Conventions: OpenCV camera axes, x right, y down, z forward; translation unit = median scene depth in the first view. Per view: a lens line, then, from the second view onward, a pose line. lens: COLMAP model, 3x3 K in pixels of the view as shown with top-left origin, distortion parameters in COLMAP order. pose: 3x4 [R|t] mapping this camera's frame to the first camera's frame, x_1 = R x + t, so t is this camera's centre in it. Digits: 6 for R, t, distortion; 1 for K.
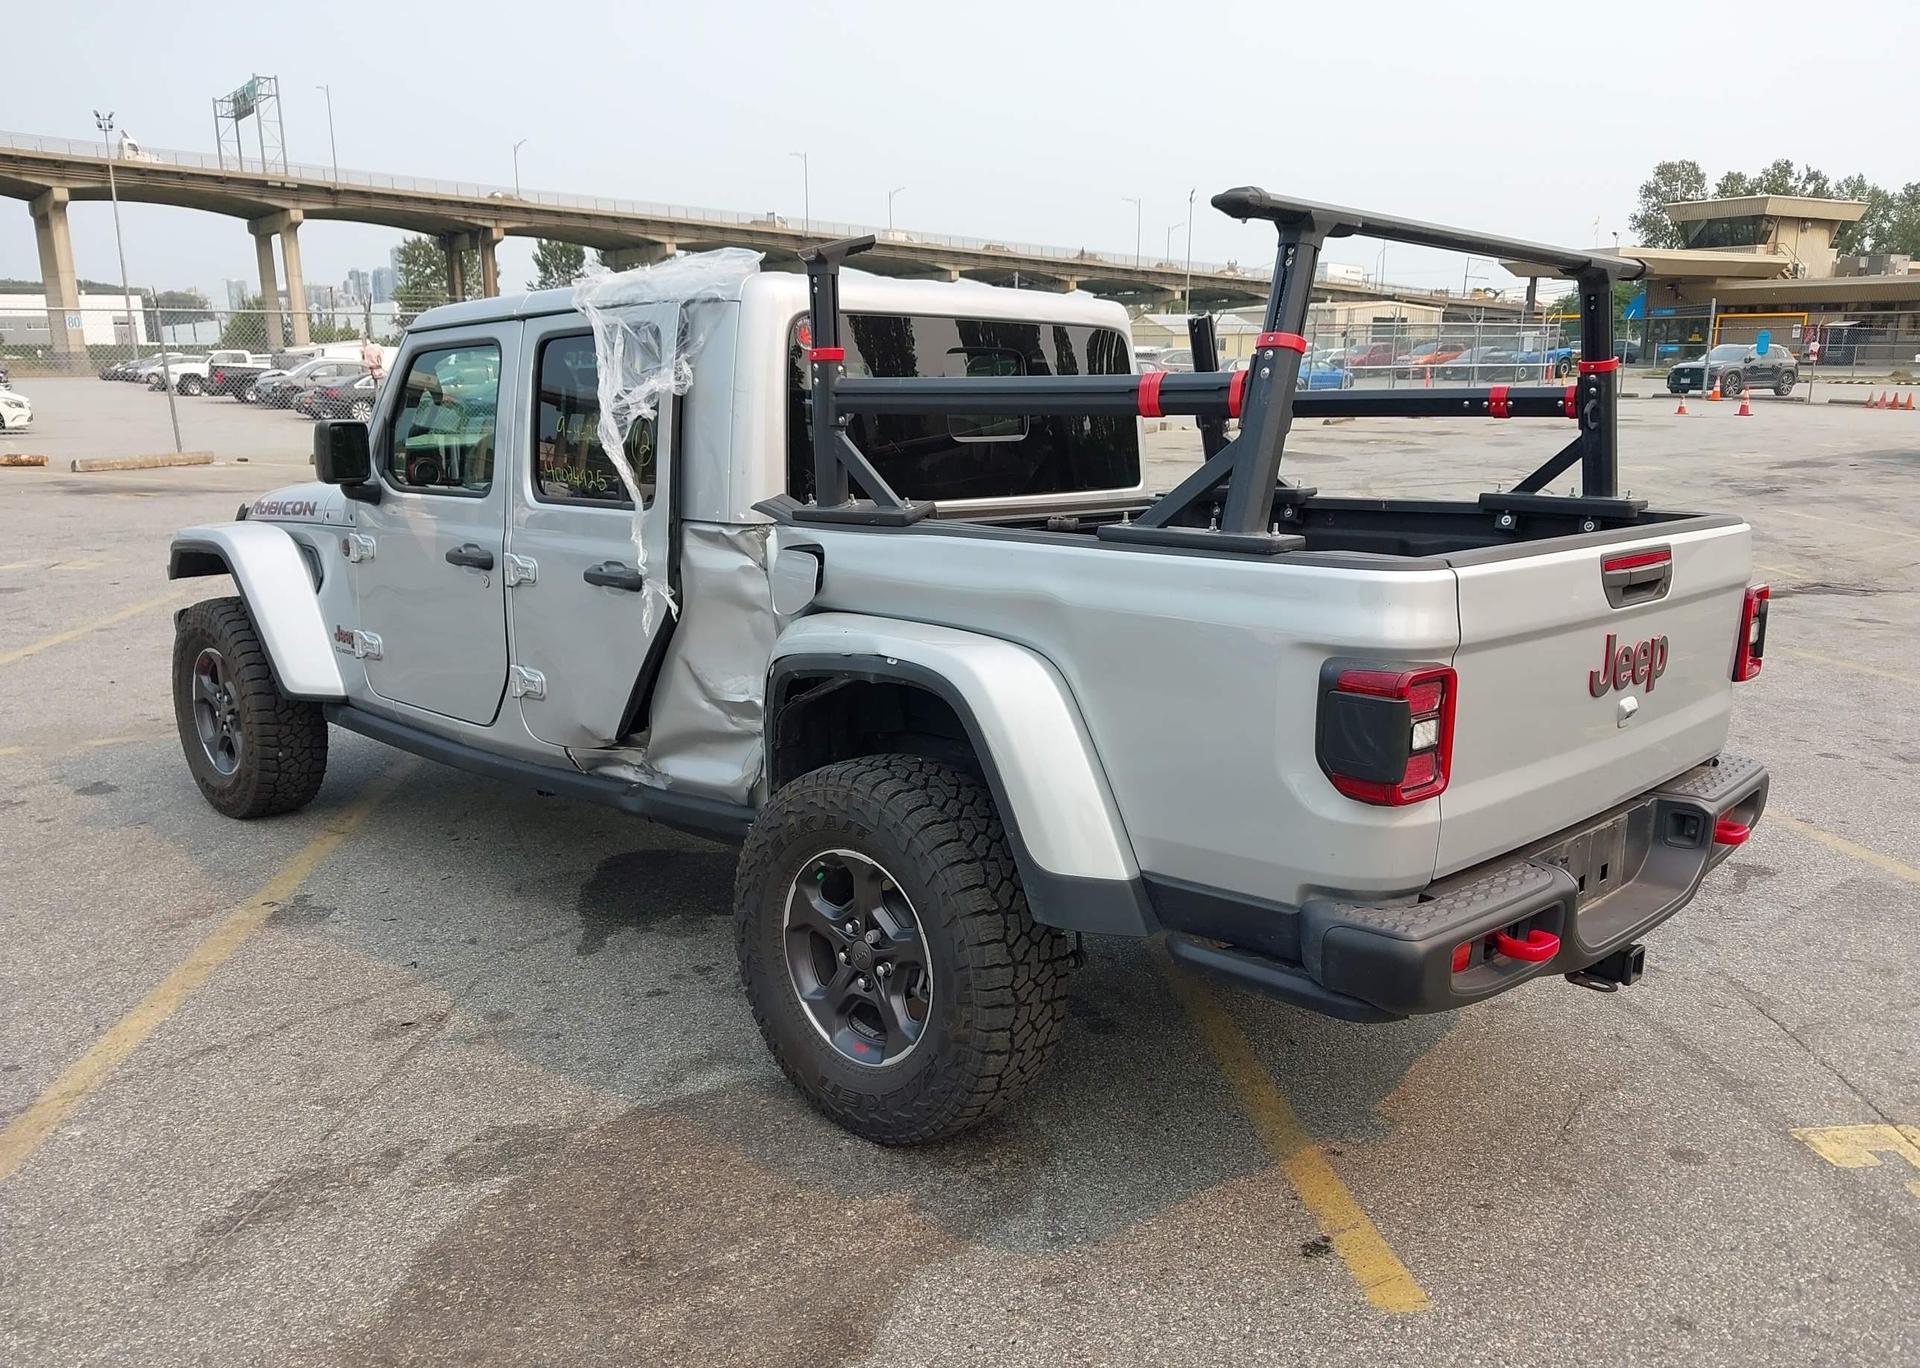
lens RADIAL K [[1536.3, 0, 956.2], [0, 1536.3, 697.0], [0, 0, 1]] dist [0.025199, -0.035714]
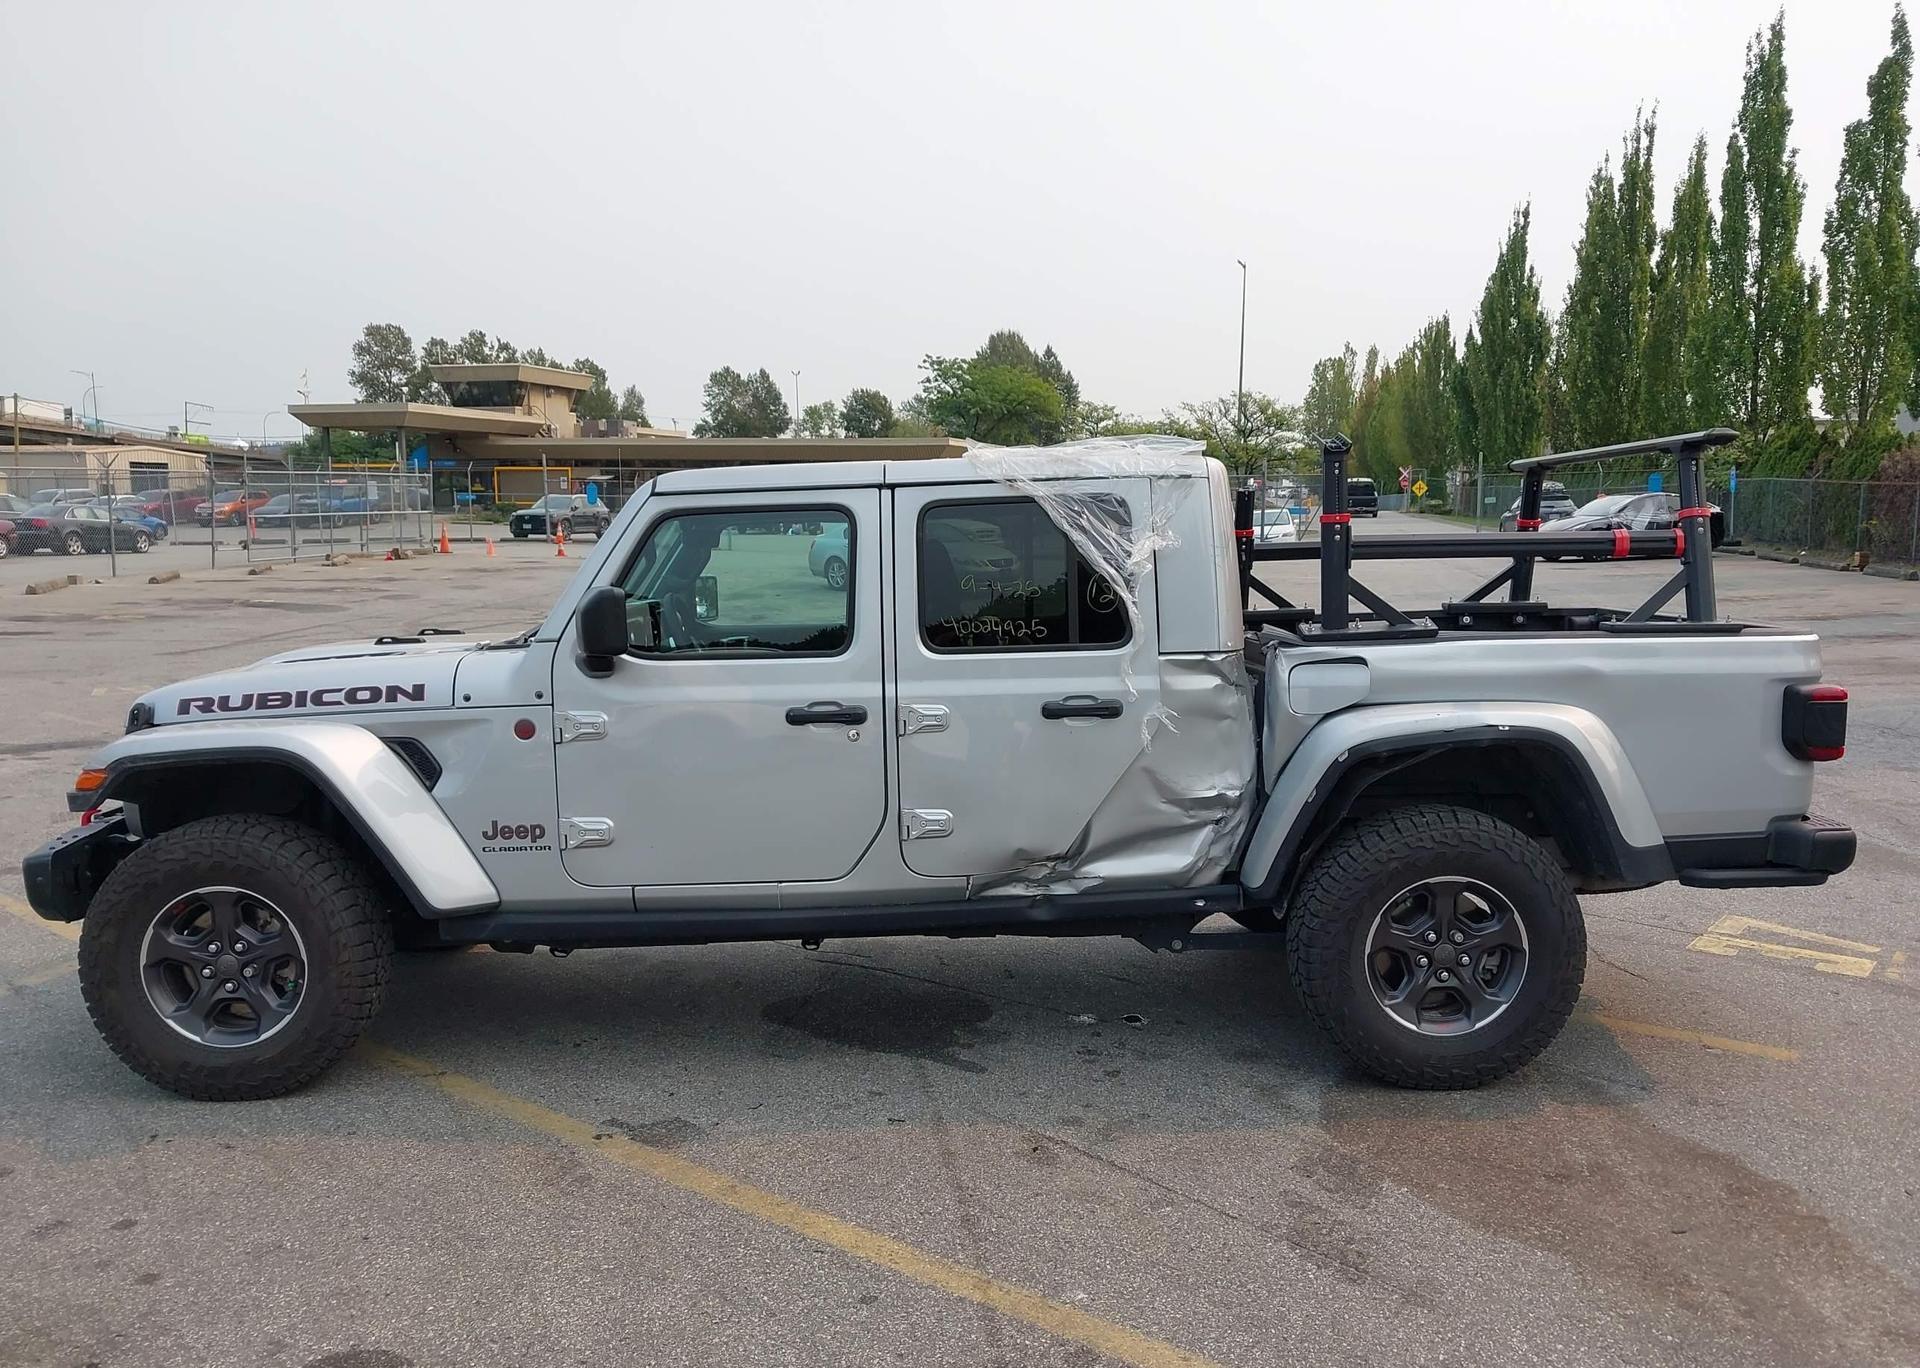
lens RADIAL K [[1530.6, 0, 960.0], [0, 1530.6, 684.0], [0, 0, 1]] dist [0.033547, -0.057097]
pose [[0.701970, -0.080631, 0.707628, -0.874135], [0.150761, 0.987878, -0.036992, -0.054291], [-0.696067, 0.132650, 0.705616, 0.205682]]
